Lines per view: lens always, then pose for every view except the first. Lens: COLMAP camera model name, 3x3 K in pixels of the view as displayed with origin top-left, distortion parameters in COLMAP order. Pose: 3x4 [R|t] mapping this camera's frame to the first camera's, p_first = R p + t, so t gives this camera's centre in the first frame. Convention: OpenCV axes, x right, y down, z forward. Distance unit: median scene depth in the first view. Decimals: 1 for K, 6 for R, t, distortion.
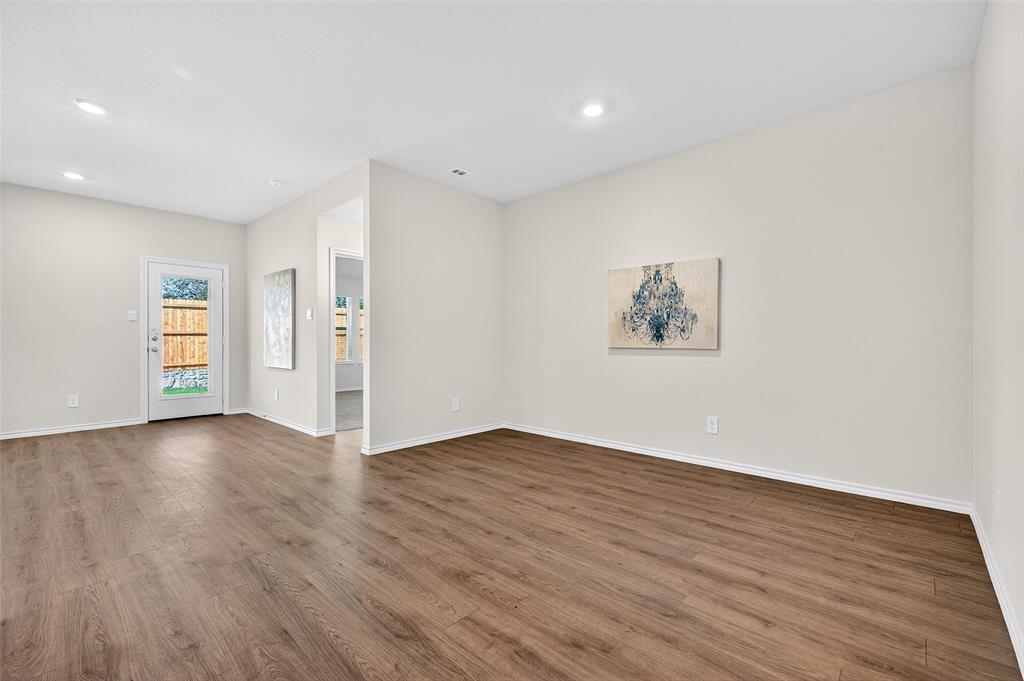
lens RADIAL K [[440.1, 0, 512.6], [0, 440.1, 346.4], [0, 0, 1]] dist [-0.001073, 0.000985]
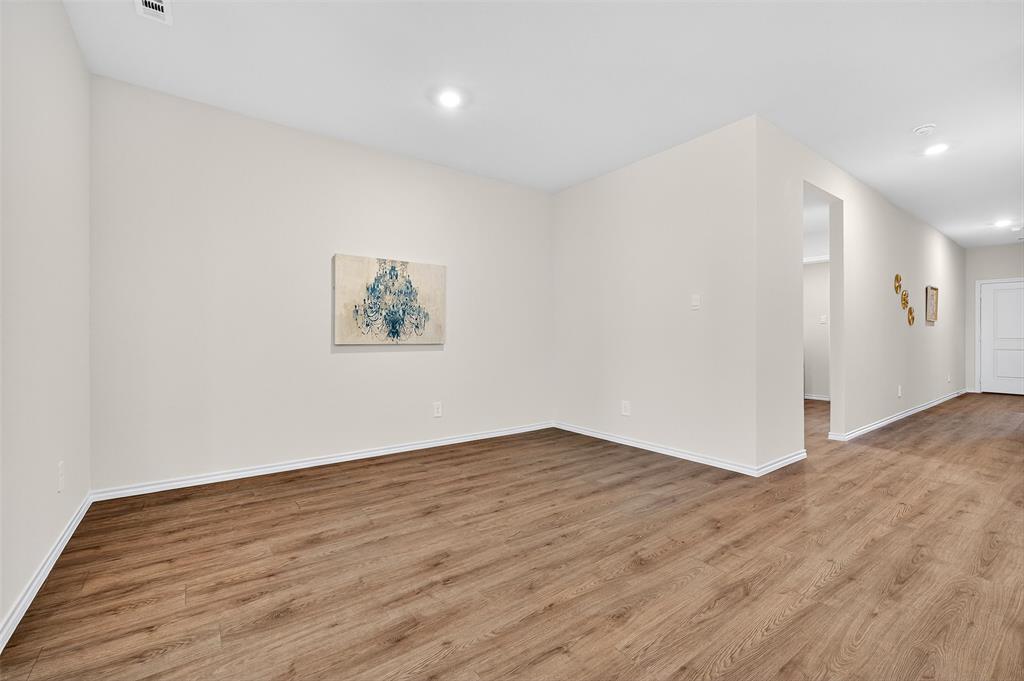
lens RADIAL K [[440.1, 0, 509.9], [0, 440.1, 339.3], [0, 0, 1]] dist [-0.001073, 0.000985]
pose [[0.180807, -0.005090, 0.983505, -0.653065], [0.011434, 0.999930, 0.003073, -0.007721], [-0.983452, 0.010689, 0.180853, 0.607330]]
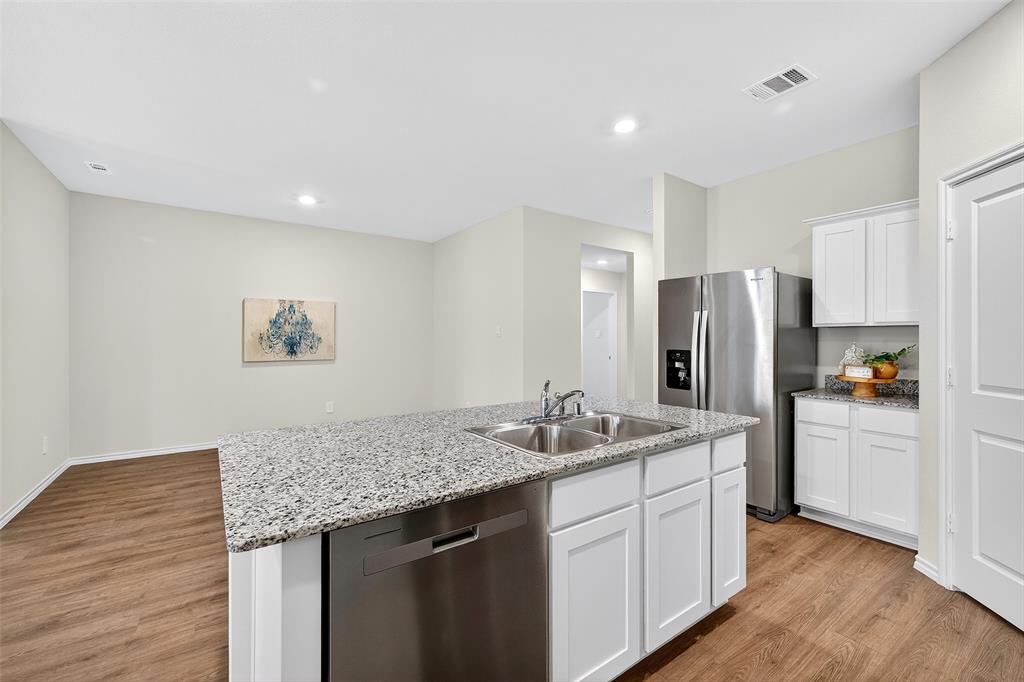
lens RADIAL K [[440.1, 0, 517.8], [0, 440.1, 339.6], [0, 0, 1]] dist [-0.001073, 0.000985]
pose [[0.196445, -0.005293, 0.980501, -0.965255], [0.009207, 0.999951, 0.003554, -0.065452], [-0.980472, 0.008329, 0.196484, 0.029727]]
